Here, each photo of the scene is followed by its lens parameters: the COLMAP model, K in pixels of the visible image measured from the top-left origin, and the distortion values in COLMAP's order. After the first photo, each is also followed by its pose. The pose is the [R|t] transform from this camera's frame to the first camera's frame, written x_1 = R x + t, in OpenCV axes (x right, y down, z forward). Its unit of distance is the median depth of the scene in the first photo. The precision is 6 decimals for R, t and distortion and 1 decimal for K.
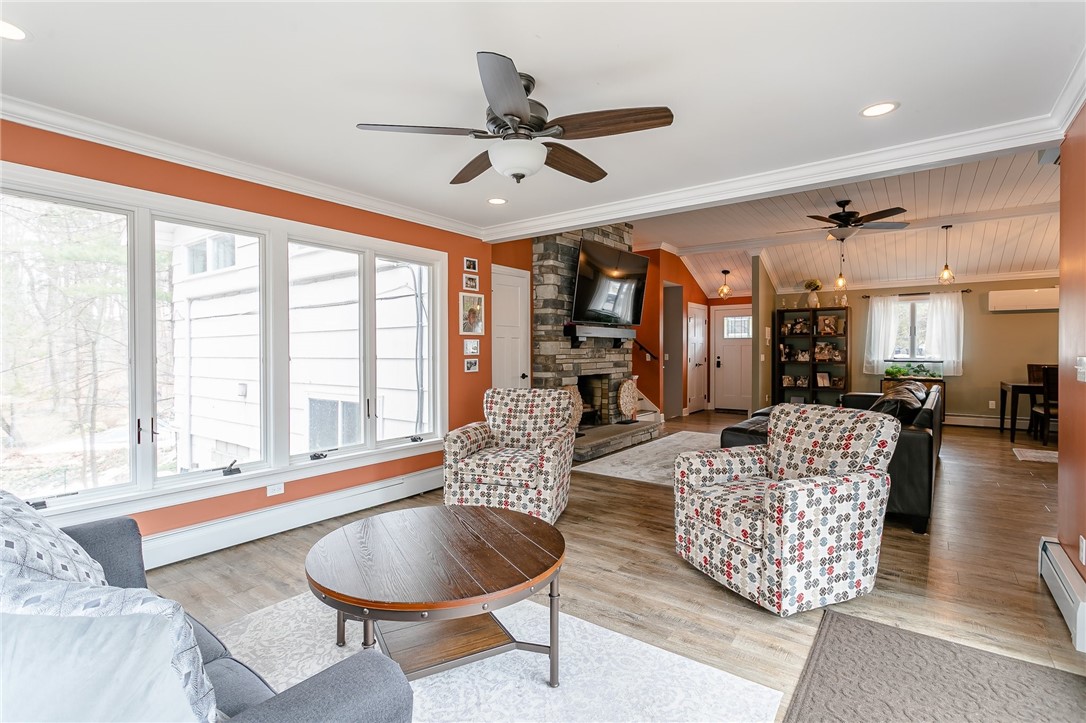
lens RADIAL K [[514.4, 0, 539.0], [0, 514.4, 358.0], [0, 0, 1]] dist [0.007510, -0.001232]
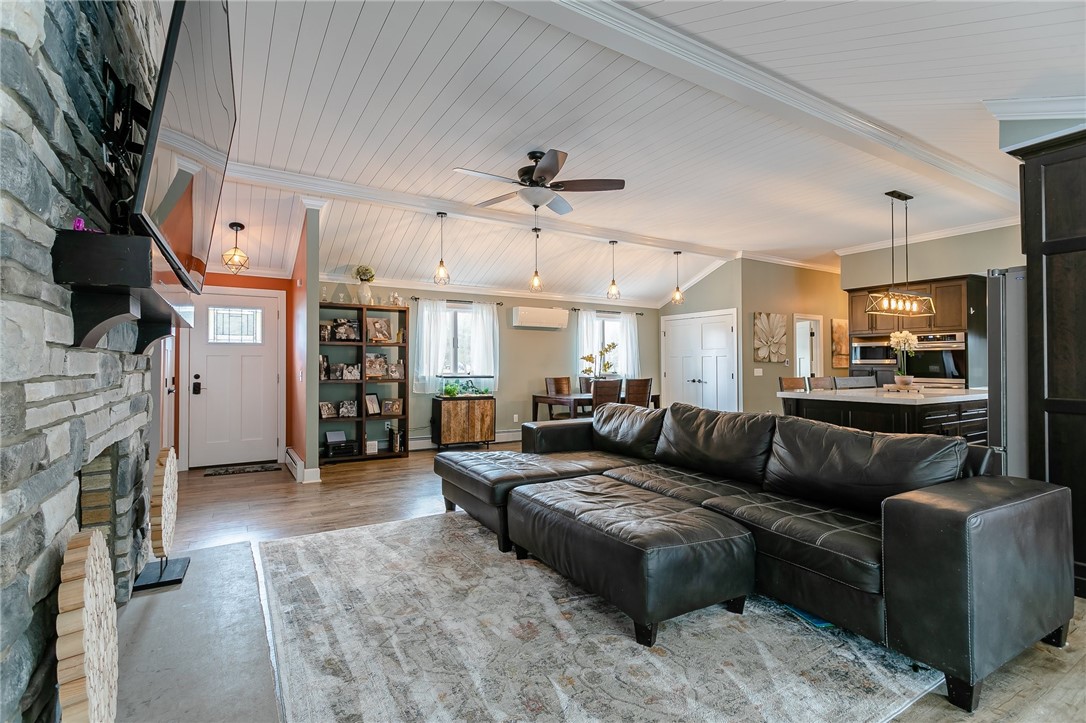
lens RADIAL K [[514.4, 0, 539.3], [0, 514.4, 360.2], [0, 0, 1]] dist [0.007510, -0.001232]
pose [[0.381448, 0.010661, 0.924329, -0.038771], [0.012045, 0.999791, -0.016502, -0.005861], [-0.924312, 0.017428, 0.381240, 0.518132]]
